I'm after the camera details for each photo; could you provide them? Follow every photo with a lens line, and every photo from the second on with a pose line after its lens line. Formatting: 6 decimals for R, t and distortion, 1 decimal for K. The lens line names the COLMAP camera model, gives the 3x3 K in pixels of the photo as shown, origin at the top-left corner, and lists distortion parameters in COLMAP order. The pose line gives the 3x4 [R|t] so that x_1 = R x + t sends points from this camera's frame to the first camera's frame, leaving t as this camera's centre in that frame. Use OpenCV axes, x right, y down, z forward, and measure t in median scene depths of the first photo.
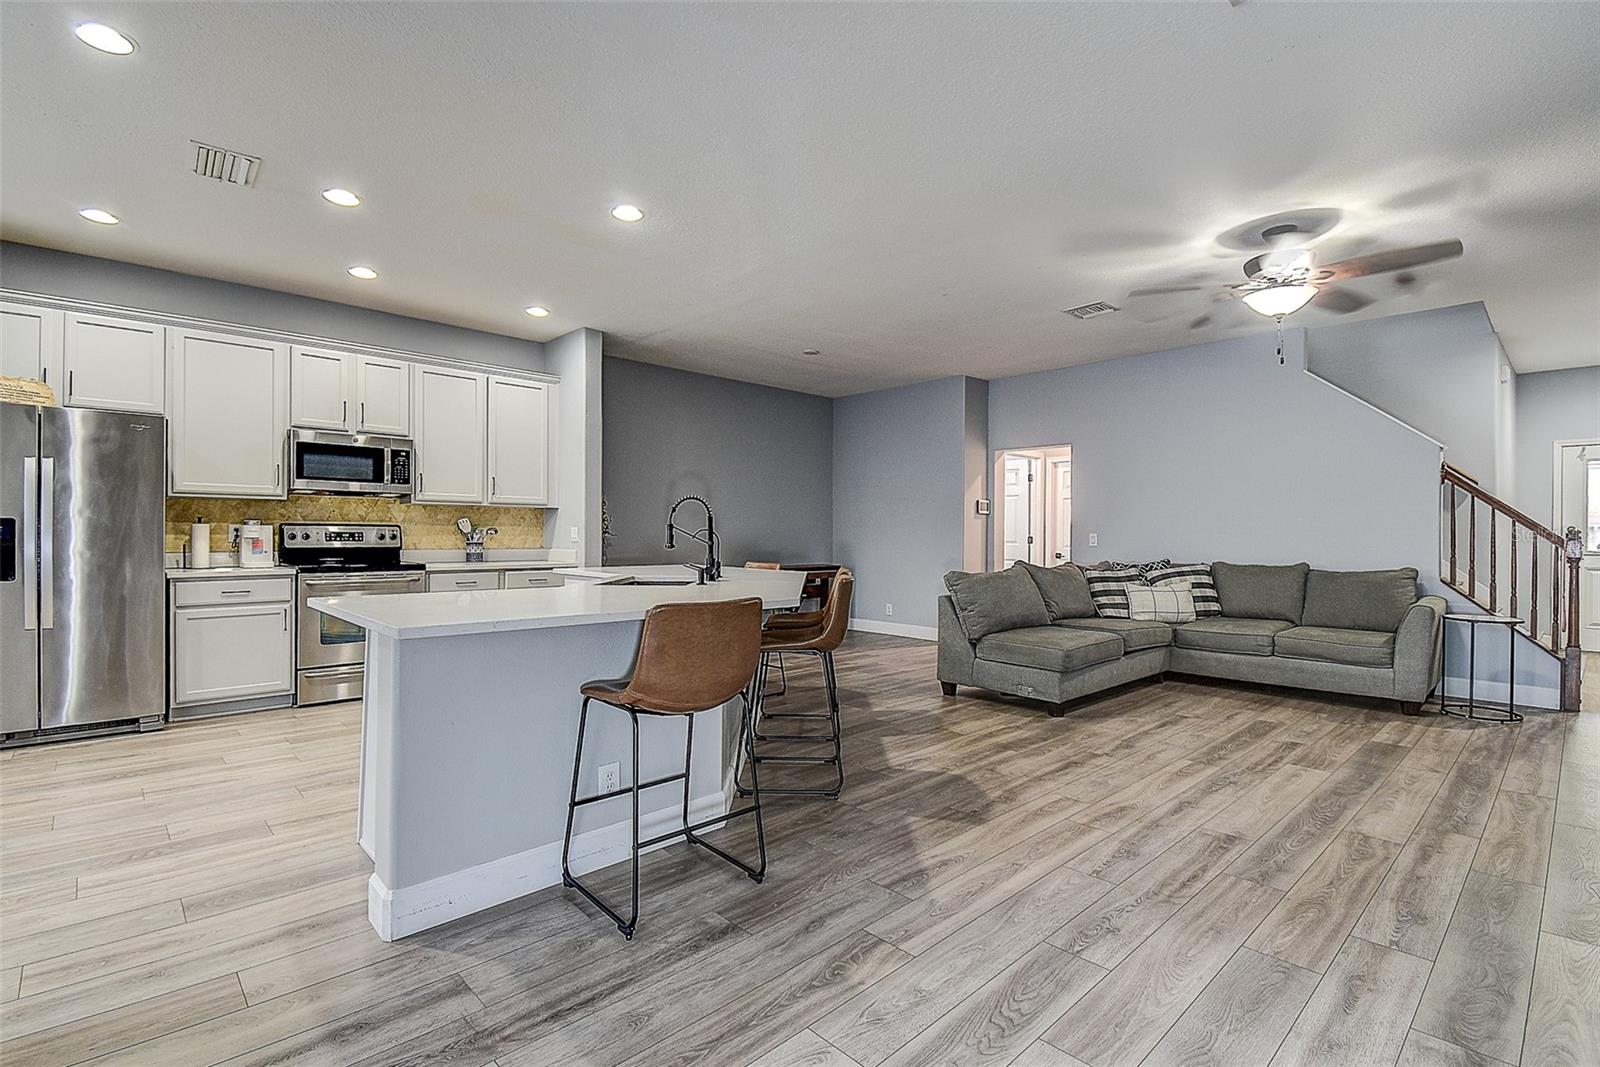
lens RADIAL K [[739.2, 0, 800.1], [0, 739.2, 525.9], [0, 0, 1]] dist [0.000521, -0.004835]
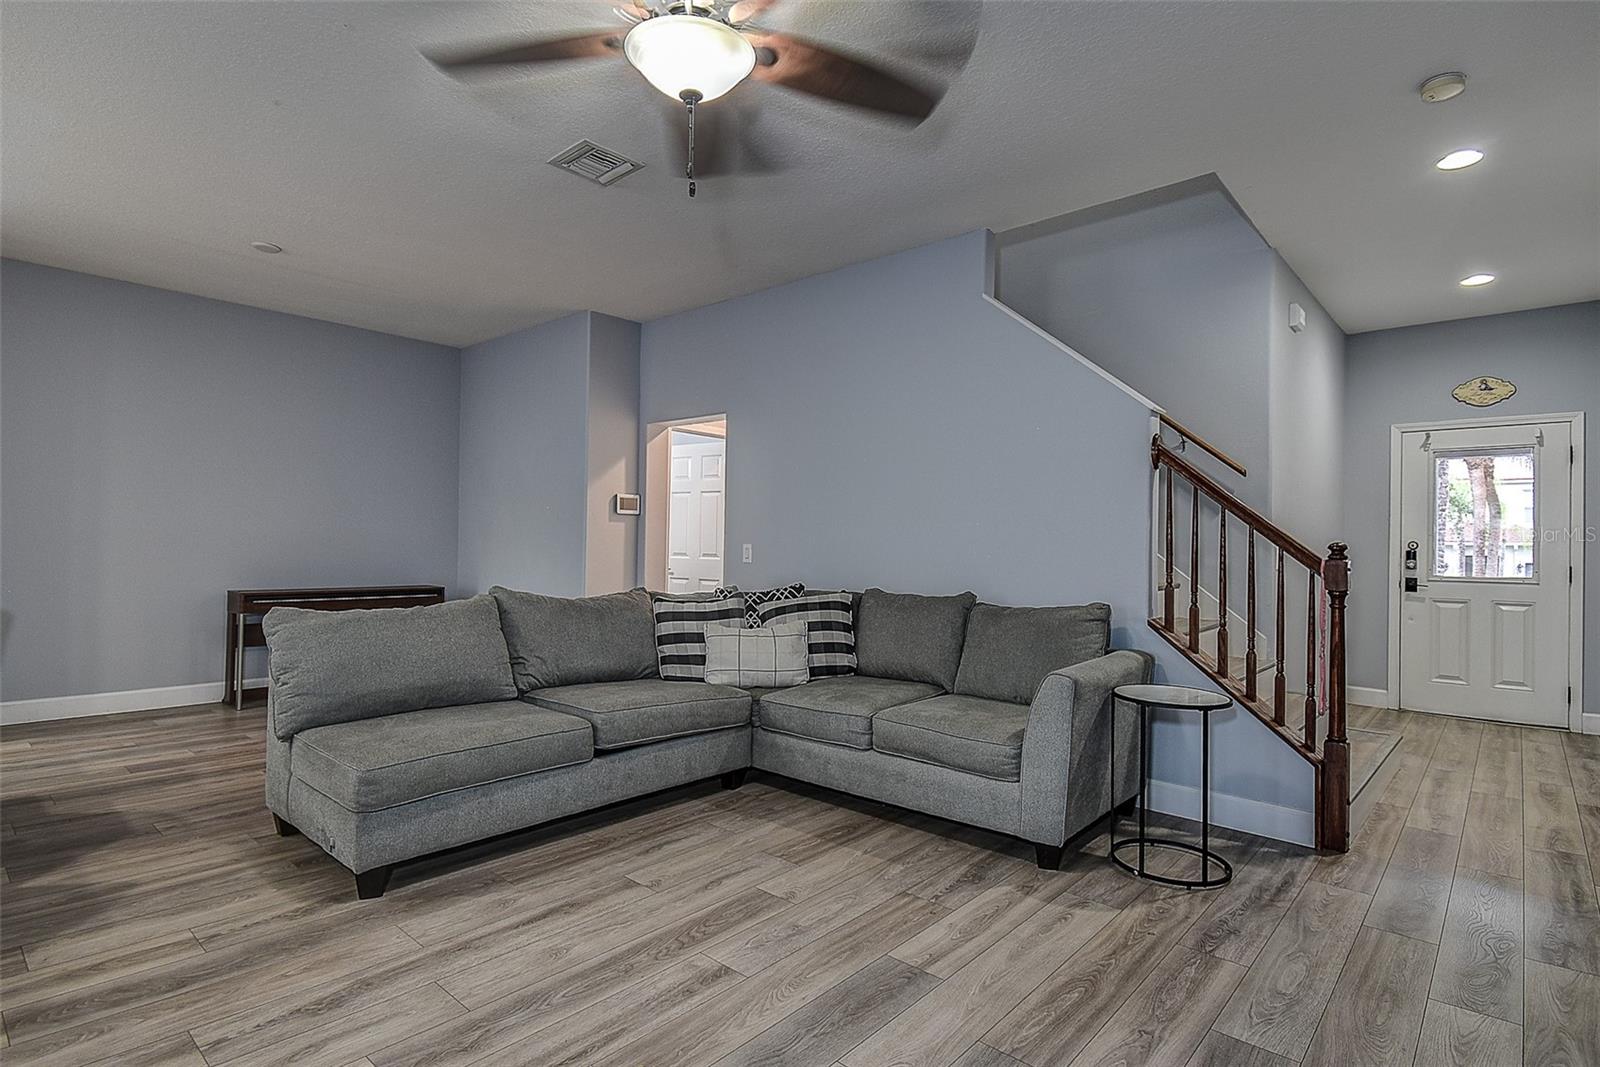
lens RADIAL K [[791.6, 0, 803.0], [0, 791.6, 542.8], [0, 0, 1]] dist [0.015269, -0.004013]
pose [[0.995685, 0.010467, 0.092203, 0.480615], [-0.011094, 0.999919, 0.006291, 0.004961], [-0.092130, -0.007287, 0.995720, 0.339592]]
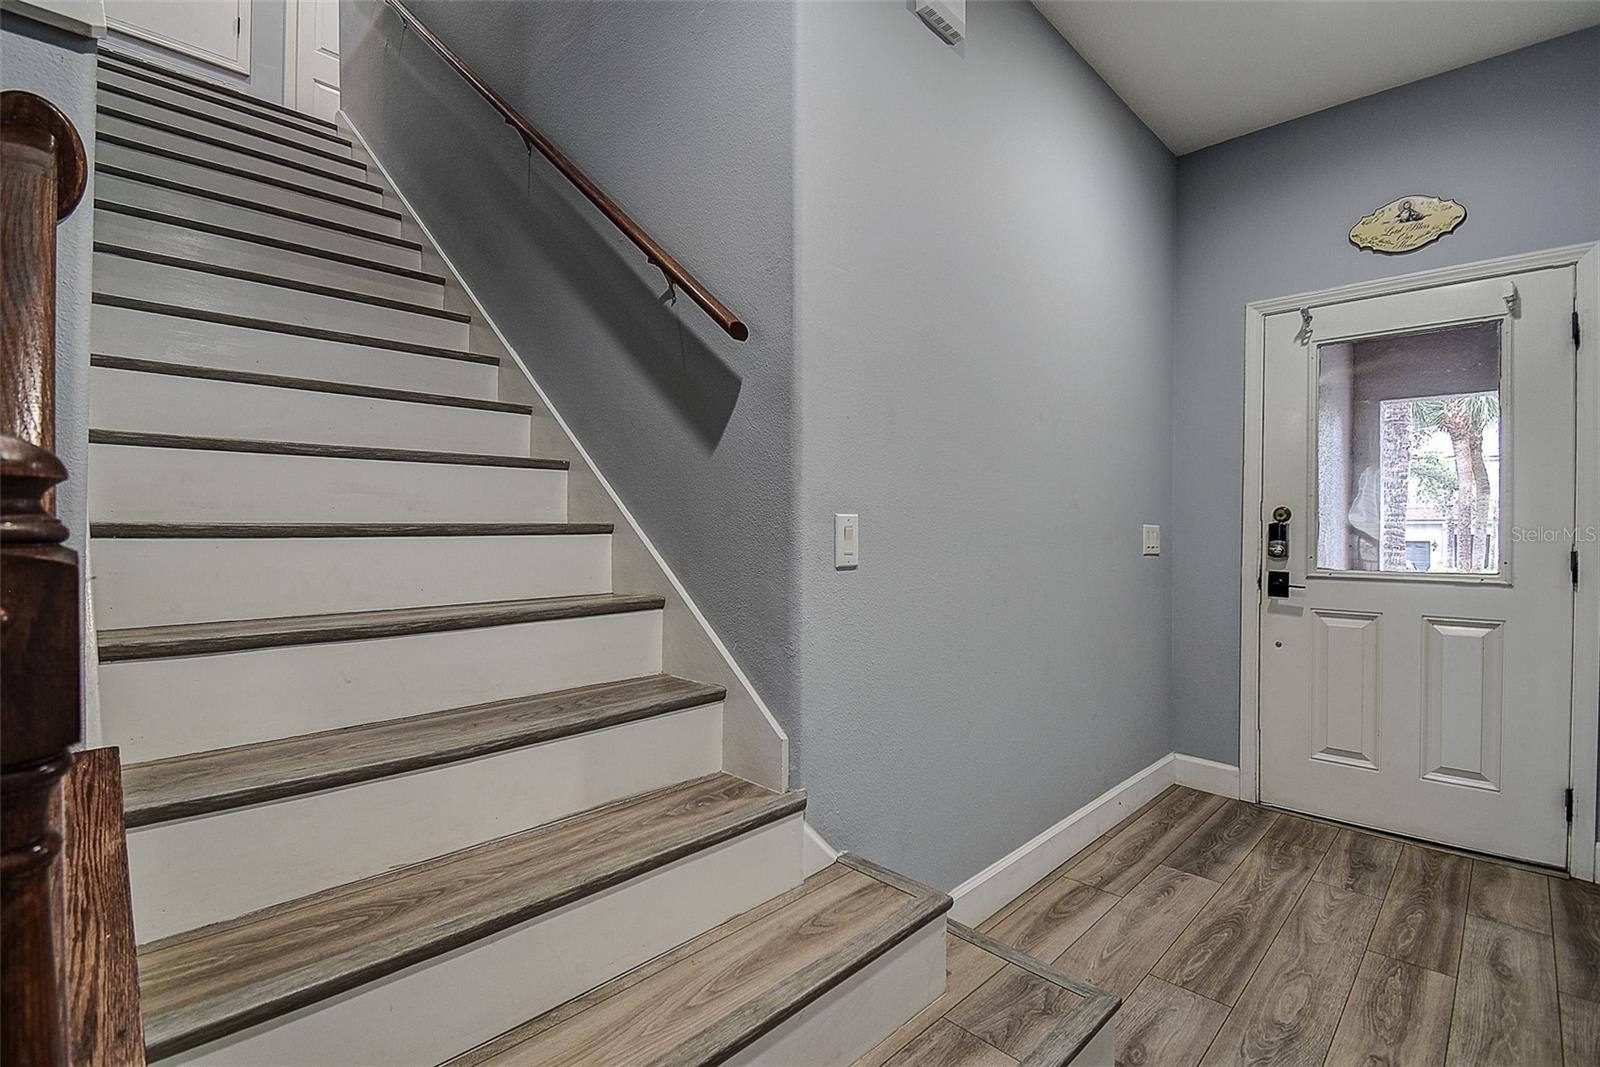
lens RADIAL K [[739.2, 0, 760.5], [0, 739.2, 536.6], [0, 0, 1]] dist [0.000521, -0.004835]
pose [[0.999661, 0.001870, 0.025977, 0.966623], [-0.002361, 0.999819, 0.018887, 0.012825], [-0.025937, -0.018942, 0.999484, 0.765885]]
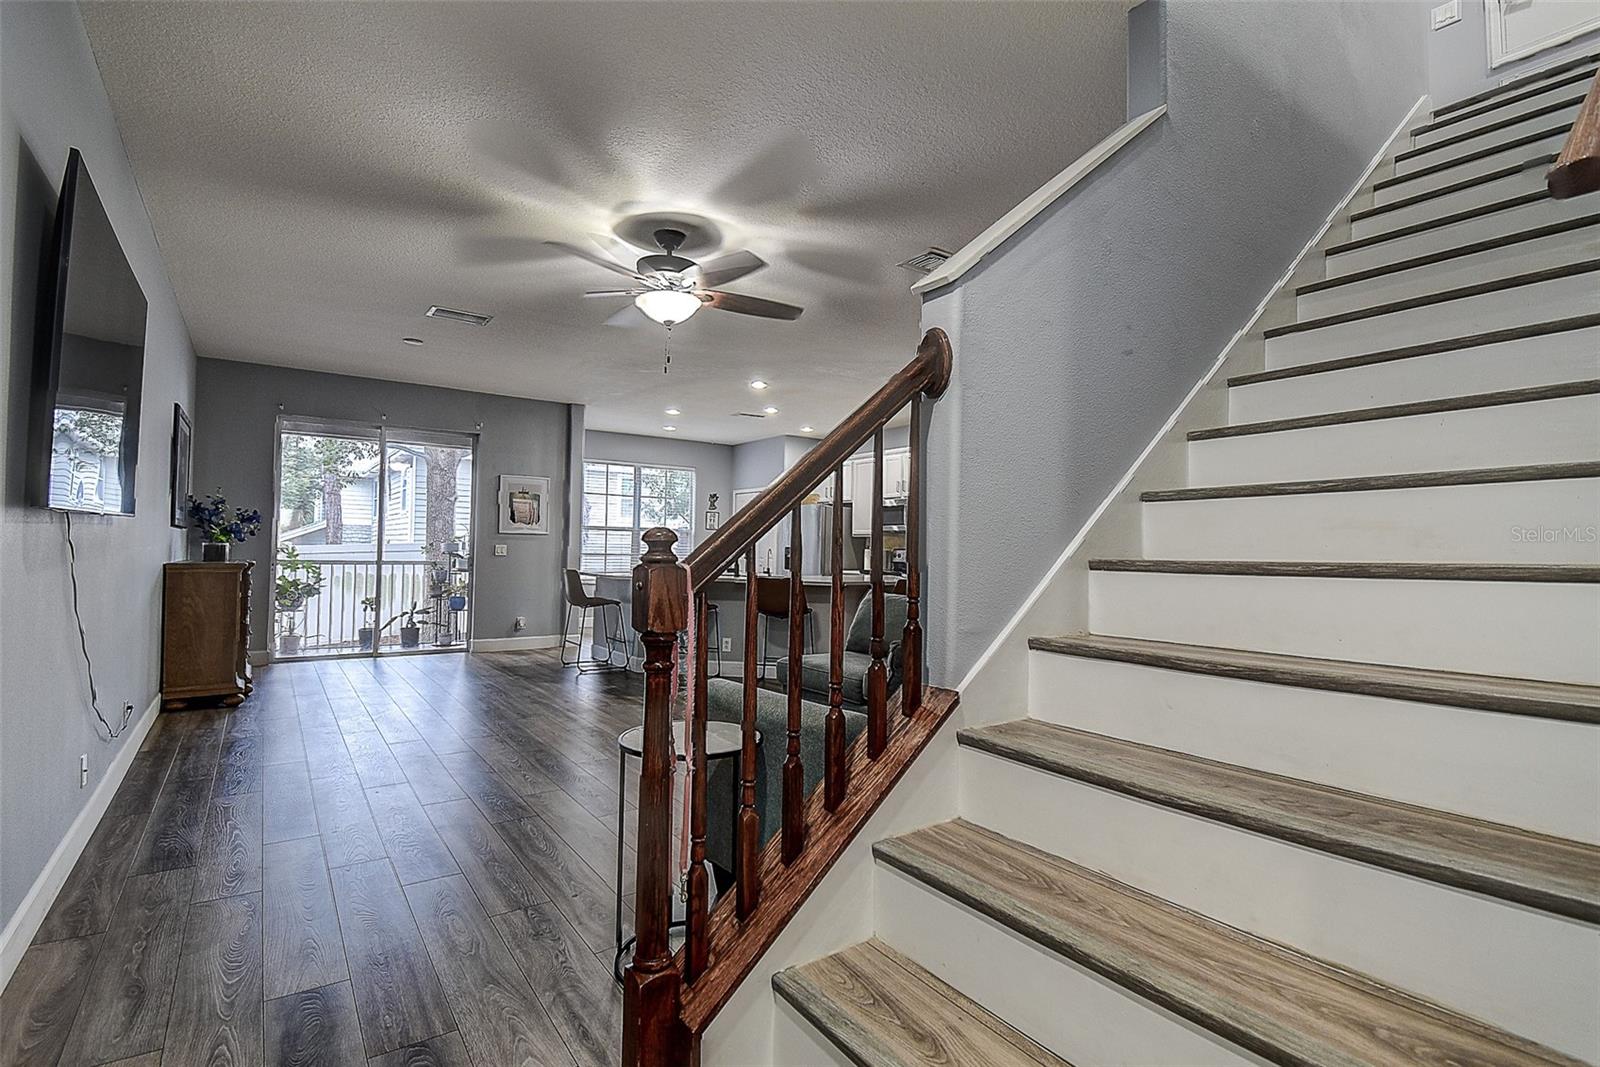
lens RADIAL K [[739.2, 0, 800.7], [0, 739.2, 524.1], [0, 0, 1]] dist [0.000521, -0.004835]
pose [[-0.129534, -0.041919, -0.990688, 1.093537], [-0.008774, 0.999115, -0.041128, 0.012373], [0.991536, 0.003365, -0.129788, 0.892176]]
